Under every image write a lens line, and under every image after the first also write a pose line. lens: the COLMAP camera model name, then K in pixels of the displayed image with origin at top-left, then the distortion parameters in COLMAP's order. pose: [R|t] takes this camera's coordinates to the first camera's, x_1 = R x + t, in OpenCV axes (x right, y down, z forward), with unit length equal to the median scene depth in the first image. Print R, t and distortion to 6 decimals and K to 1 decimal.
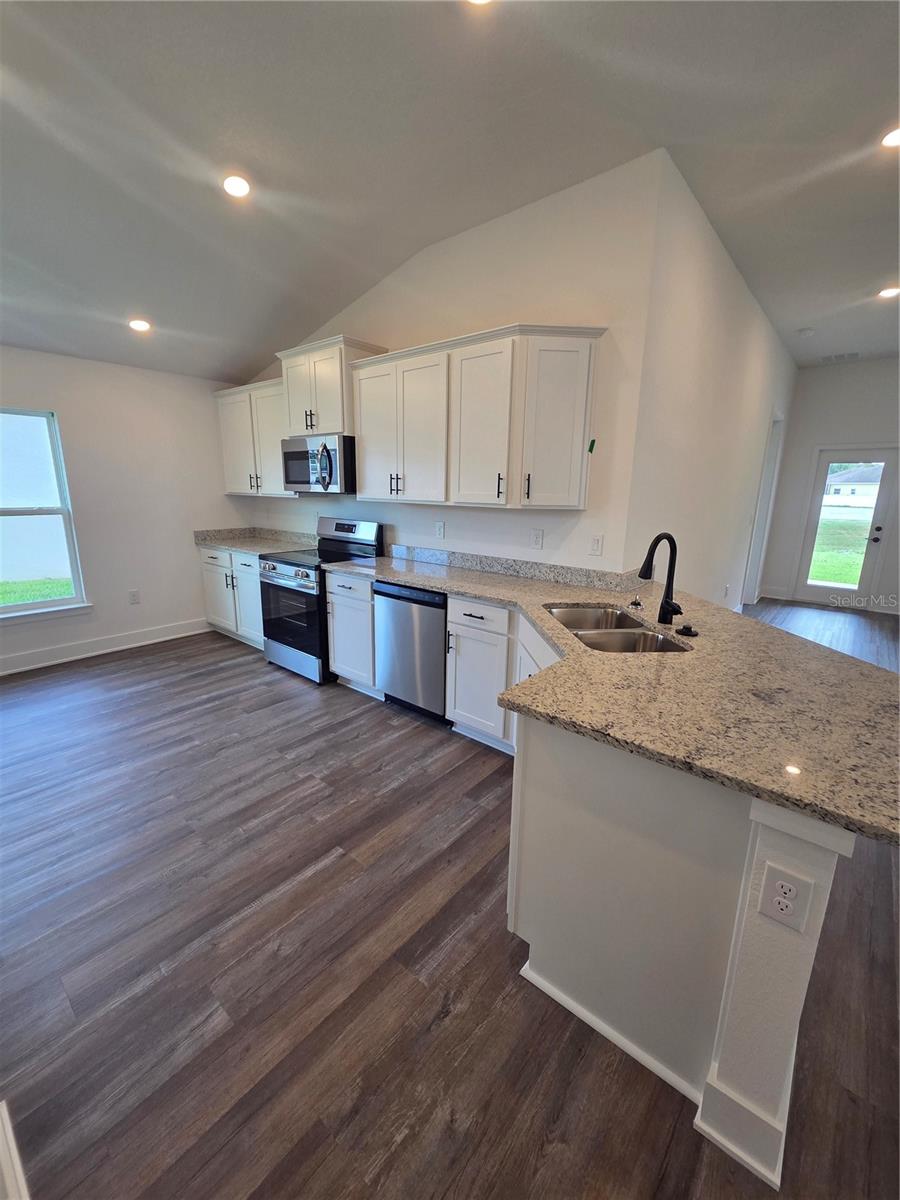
lens RADIAL K [[489.7, 0, 445.8], [0, 489.7, 603.1], [0, 0, 1]] dist [0.001757, -0.000024]
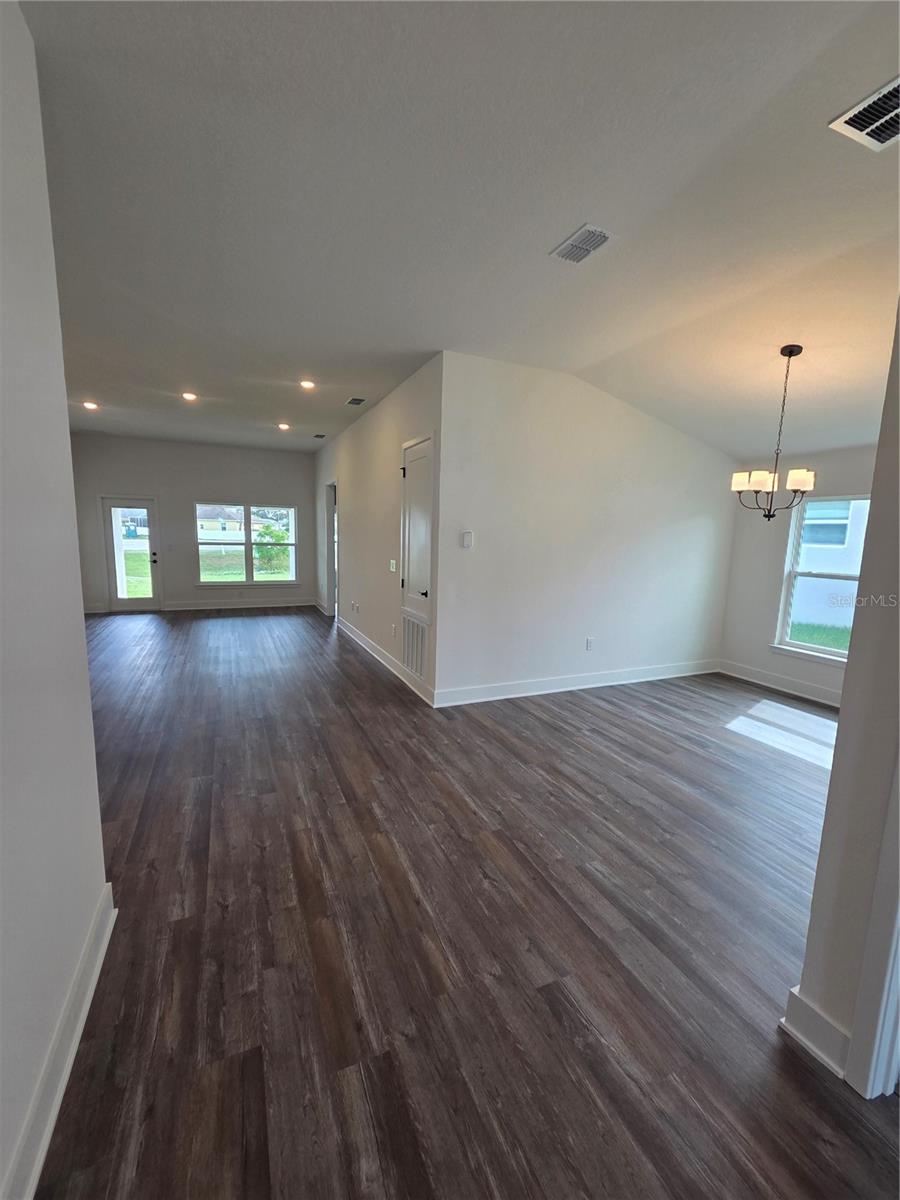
lens RADIAL K [[489.7, 0, 445.8], [0, 489.7, 603.1], [0, 0, 1]] dist [0.001757, -0.000024]
pose [[0.442198, -0.132588, 0.887063, -0.065314], [0.191339, 0.980192, 0.051125, 0.129256], [-0.876270, 0.147123, 0.458808, -0.627853]]
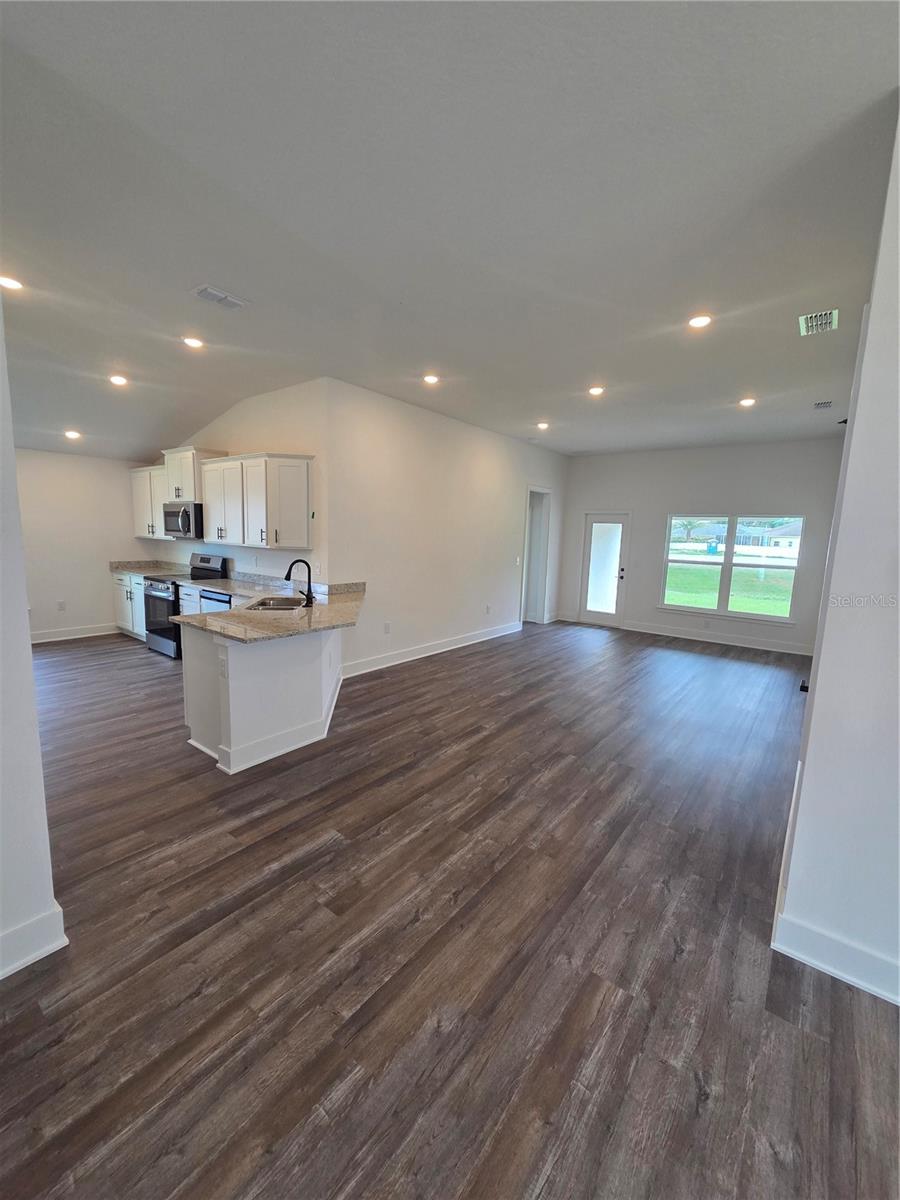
lens RADIAL K [[489.7, 0, 445.8], [0, 489.7, 603.1], [0, 0, 1]] dist [0.001757, -0.000024]
pose [[0.999023, 0.012086, 0.042509, 0.504871], [-0.008189, 0.995846, -0.090685, 0.117439], [-0.043429, 0.090249, 0.994972, -0.568244]]
